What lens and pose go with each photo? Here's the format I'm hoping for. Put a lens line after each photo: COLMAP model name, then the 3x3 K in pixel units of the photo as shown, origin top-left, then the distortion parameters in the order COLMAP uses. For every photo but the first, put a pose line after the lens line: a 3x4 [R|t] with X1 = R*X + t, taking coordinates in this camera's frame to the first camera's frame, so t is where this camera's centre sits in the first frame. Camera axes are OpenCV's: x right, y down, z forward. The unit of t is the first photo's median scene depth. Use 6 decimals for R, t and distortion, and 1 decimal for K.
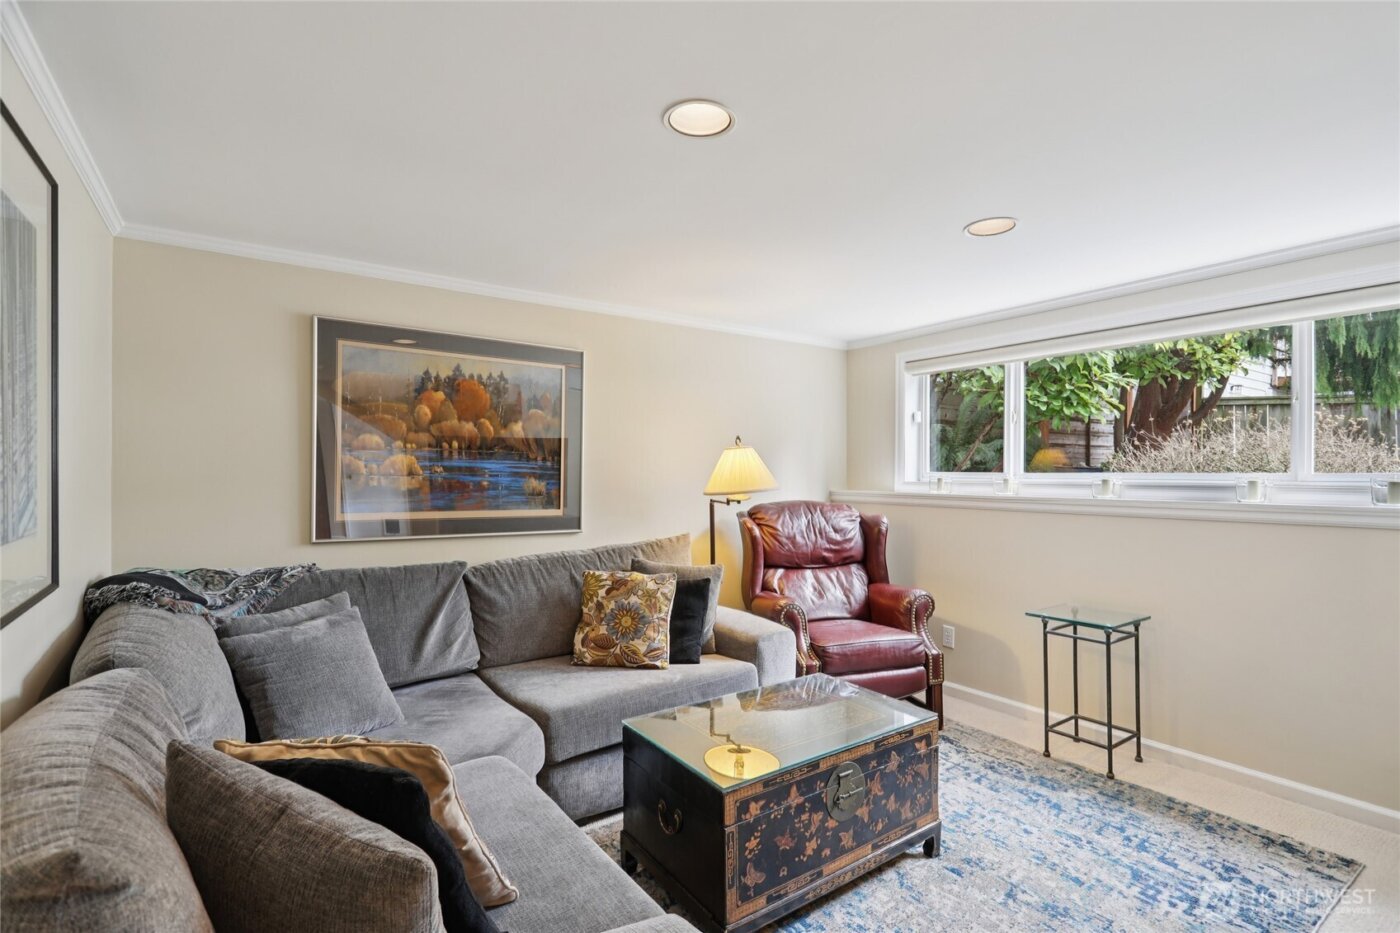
lens RADIAL K [[659.2, 0, 701.8], [0, 659.2, 464.7], [0, 0, 1]] dist [-0.001640, -0.000327]
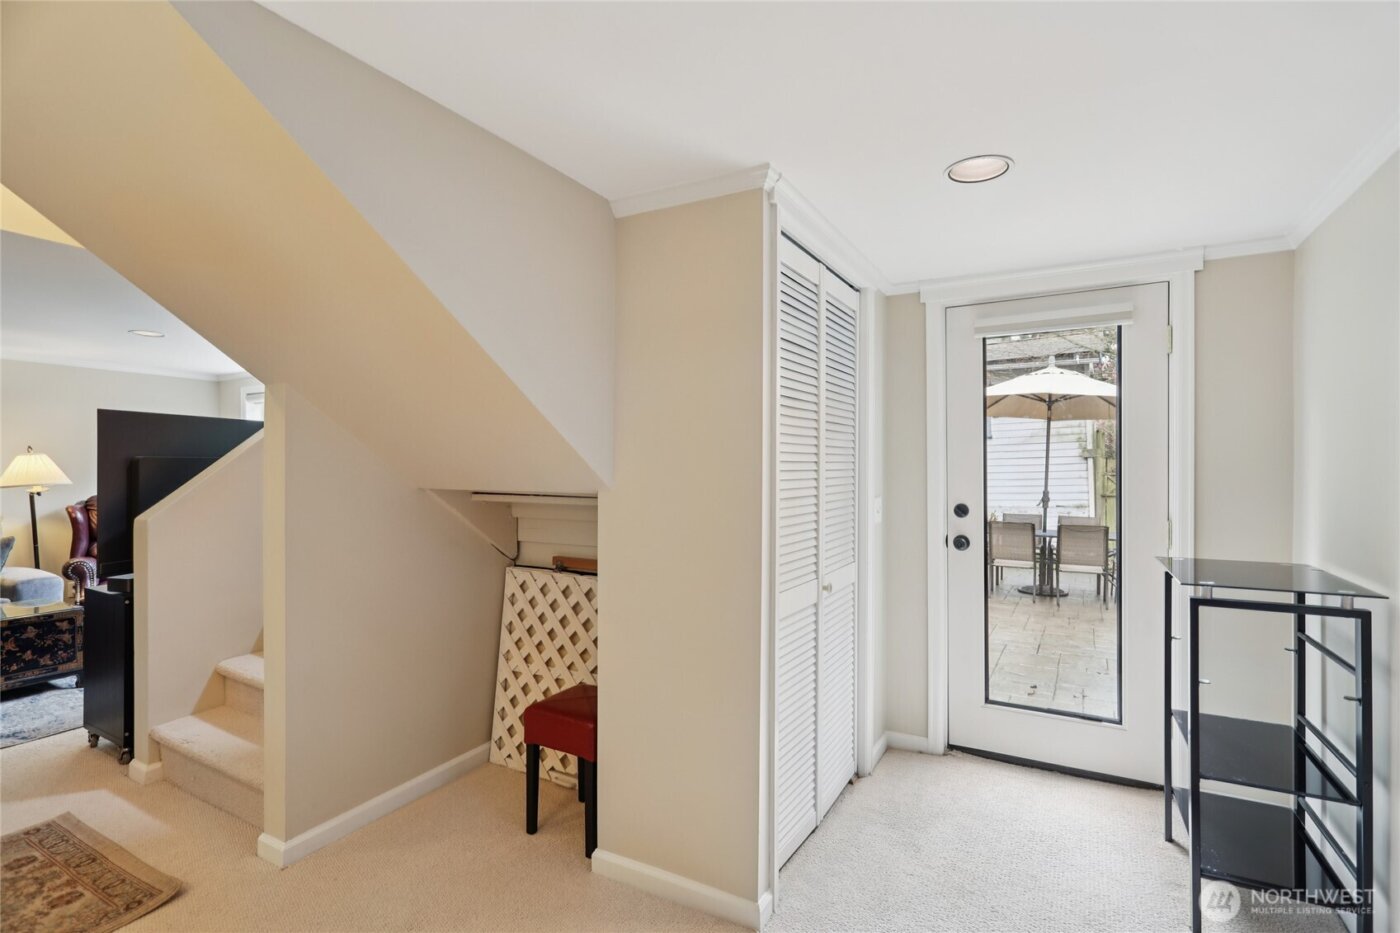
lens RADIAL K [[659.2, 0, 701.2], [0, 659.2, 469.0], [0, 0, 1]] dist [-0.001640, -0.000327]
pose [[0.898860, 0.002142, 0.438231, 1.101539], [-0.001908, 0.999998, -0.000973, 0.007571], [-0.438232, 0.000038, 0.898862, -1.346211]]
